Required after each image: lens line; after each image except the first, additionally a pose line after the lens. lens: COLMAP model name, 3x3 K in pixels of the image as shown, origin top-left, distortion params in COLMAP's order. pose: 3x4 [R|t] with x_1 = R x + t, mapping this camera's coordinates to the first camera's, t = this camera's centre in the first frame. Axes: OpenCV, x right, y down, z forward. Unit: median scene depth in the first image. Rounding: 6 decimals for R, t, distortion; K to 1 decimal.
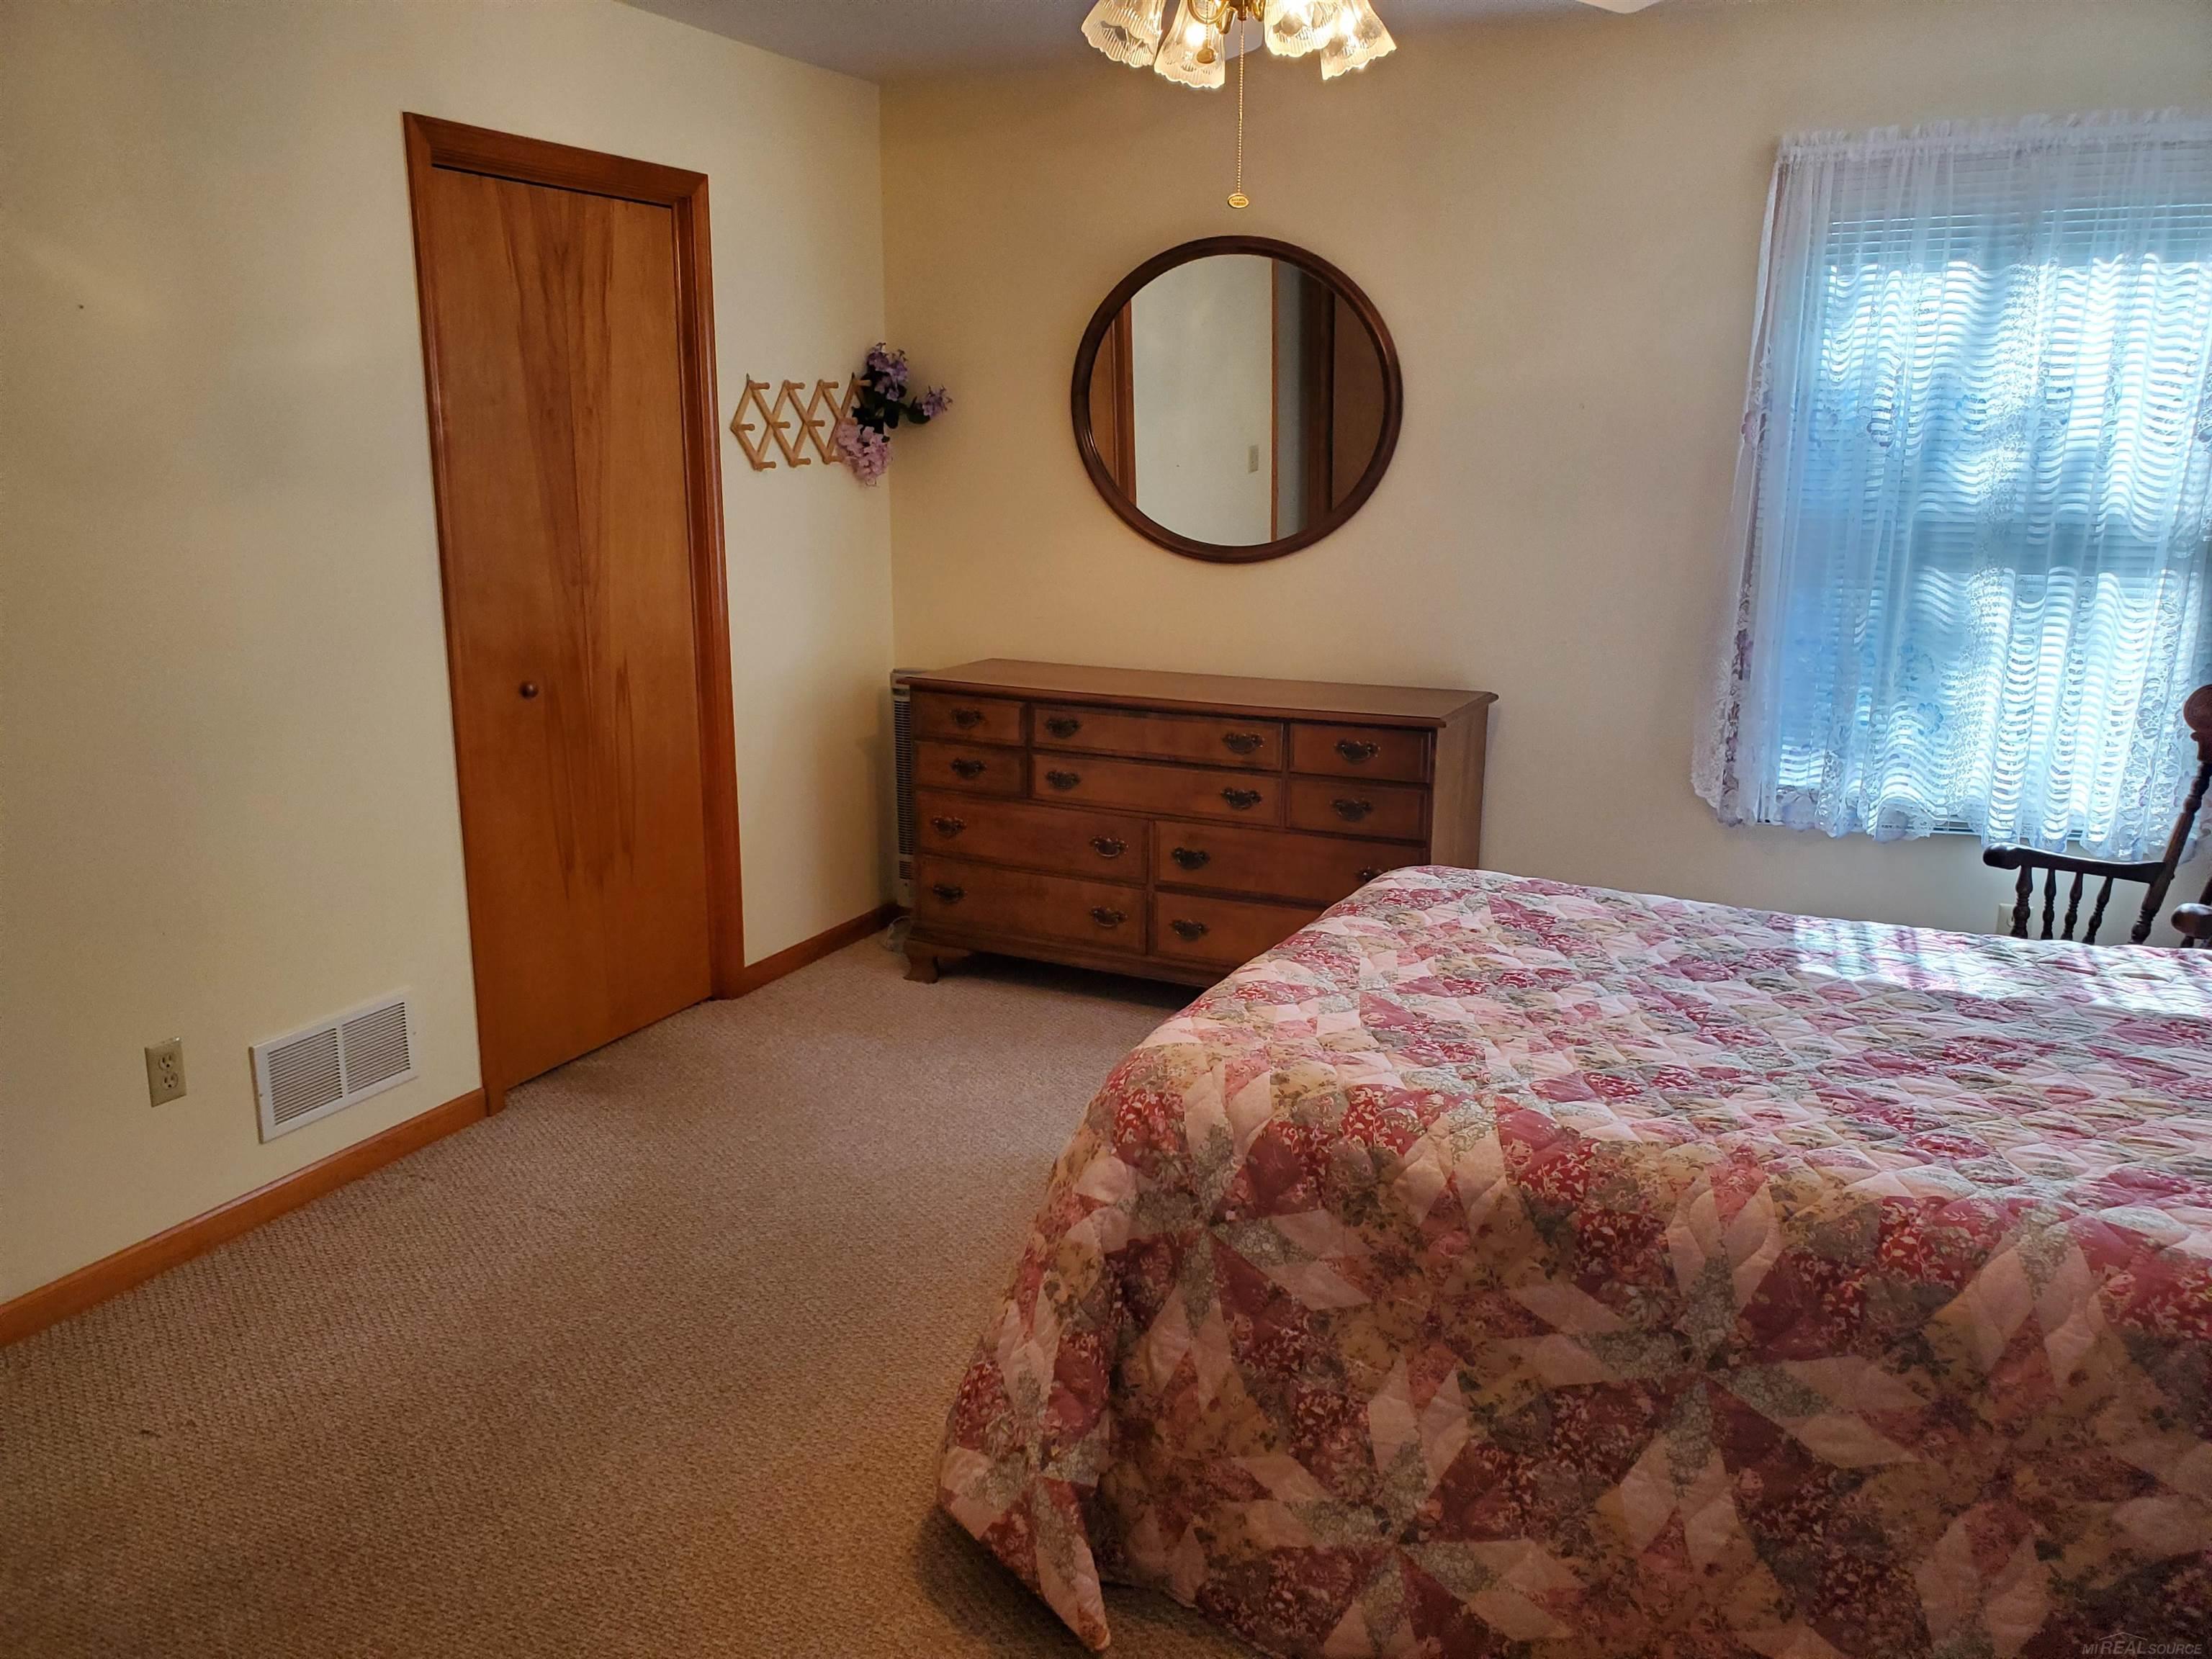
lens RADIAL K [[1714.3, 0, 1081.9], [0, 1714.3, 853.9], [0, 0, 1]] dist [0.258687, -0.514202]
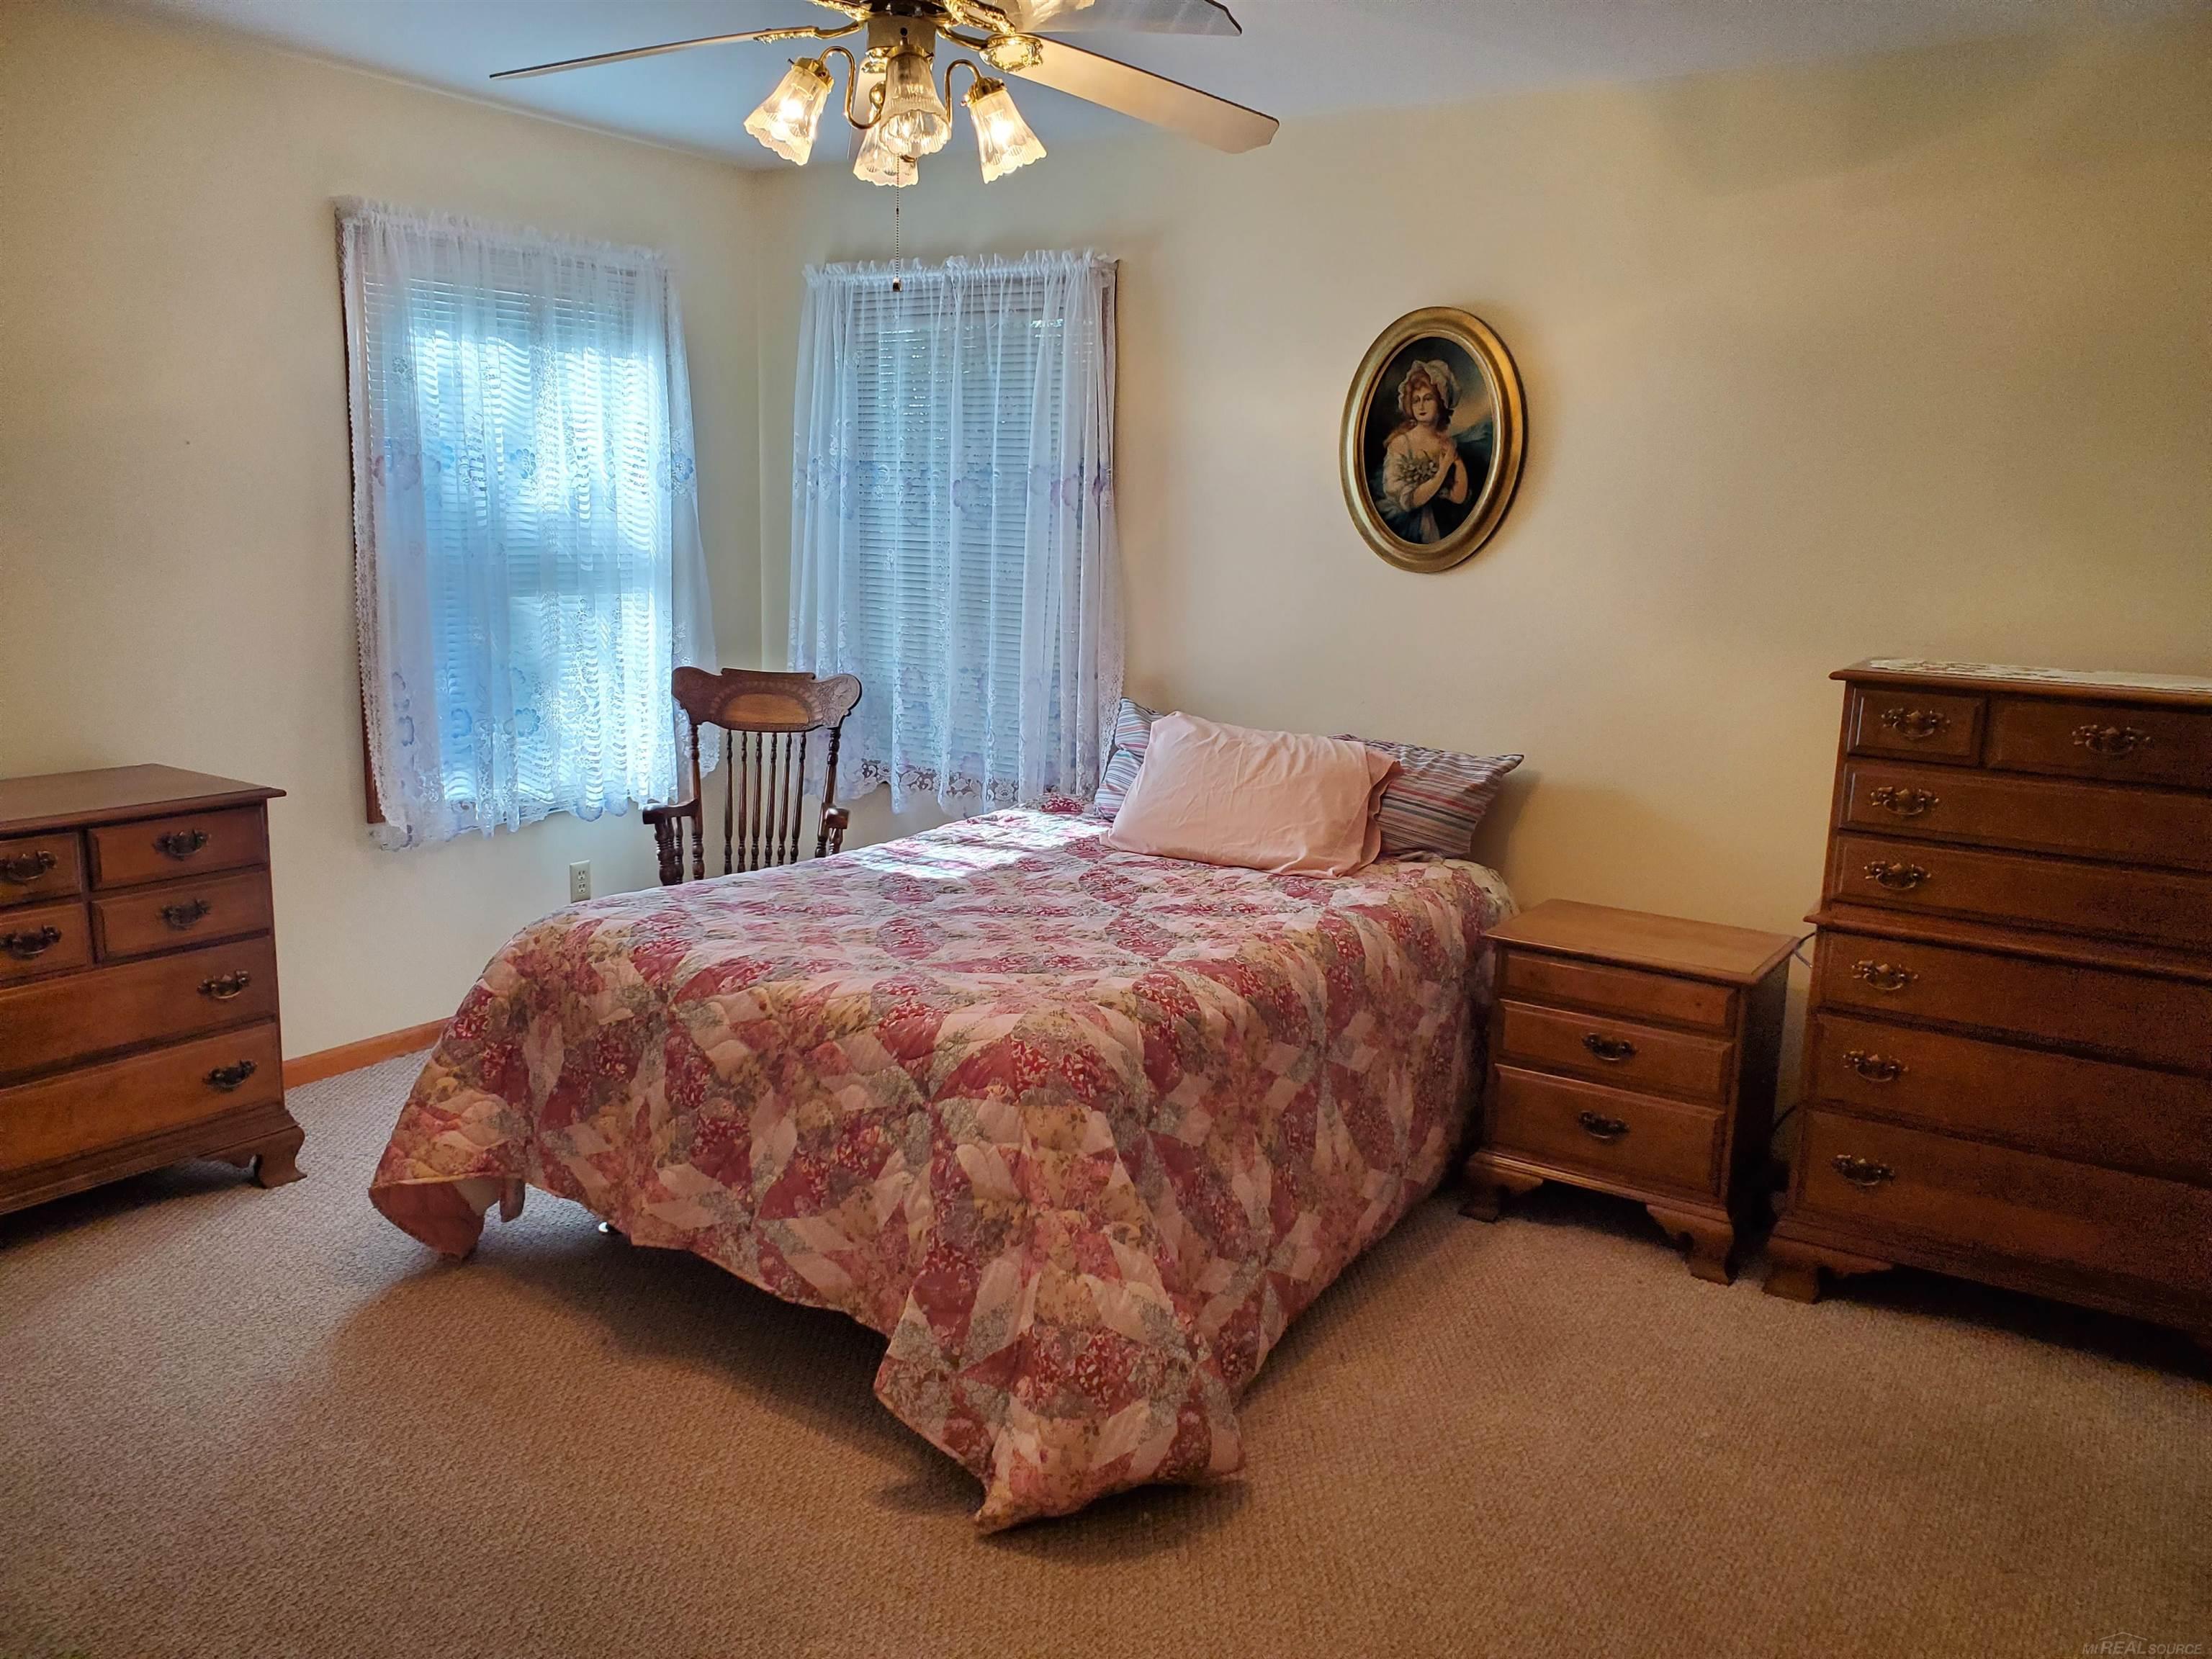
lens RADIAL K [[1714.3, 0, 1081.9], [0, 1714.3, 853.9], [0, 0, 1]] dist [0.258687, -0.514202]
pose [[0.161976, -0.202270, 0.965842, -1.014581], [0.214888, 0.962508, 0.165534, -0.175917], [-0.963113, 0.180735, 0.199369, 0.709881]]
